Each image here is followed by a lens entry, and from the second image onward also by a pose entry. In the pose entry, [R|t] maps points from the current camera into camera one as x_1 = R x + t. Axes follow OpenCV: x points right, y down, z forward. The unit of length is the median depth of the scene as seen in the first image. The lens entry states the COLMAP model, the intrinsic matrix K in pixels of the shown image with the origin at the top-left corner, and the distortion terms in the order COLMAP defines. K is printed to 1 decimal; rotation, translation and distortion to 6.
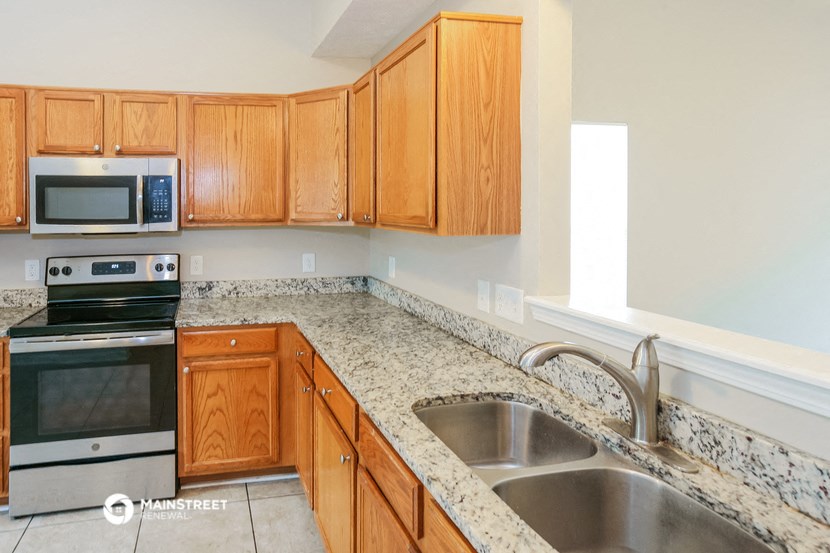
lens RADIAL K [[511.5, 0, 415.2], [0, 511.5, 214.6], [0, 0, 1]] dist [-0.008449, 0.001443]
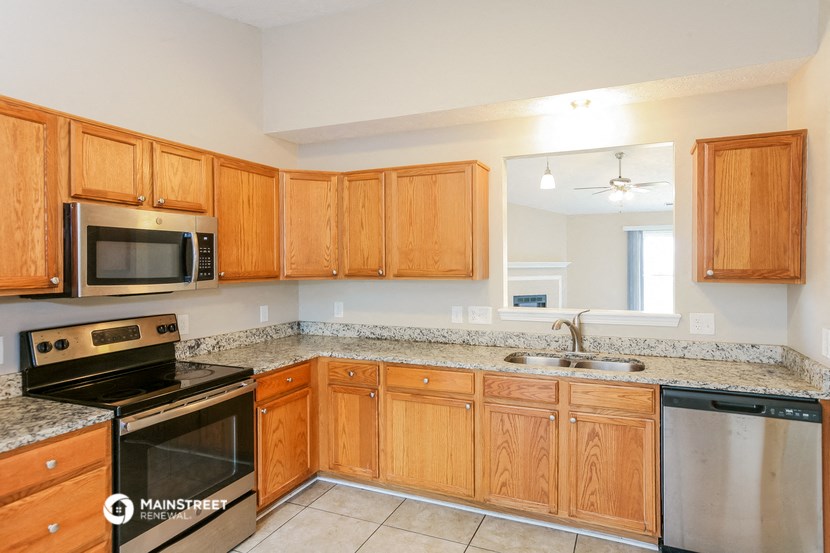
lens RADIAL K [[489.3, 0, 414.8], [0, 489.3, 272.1], [0, 0, 1]] dist [-0.005238, 0.000229]
pose [[0.568114, -0.011871, 0.822864, -1.052643], [0.012406, 0.999906, 0.005859, -0.001076], [-0.822856, 0.006879, 0.568208, 0.115630]]
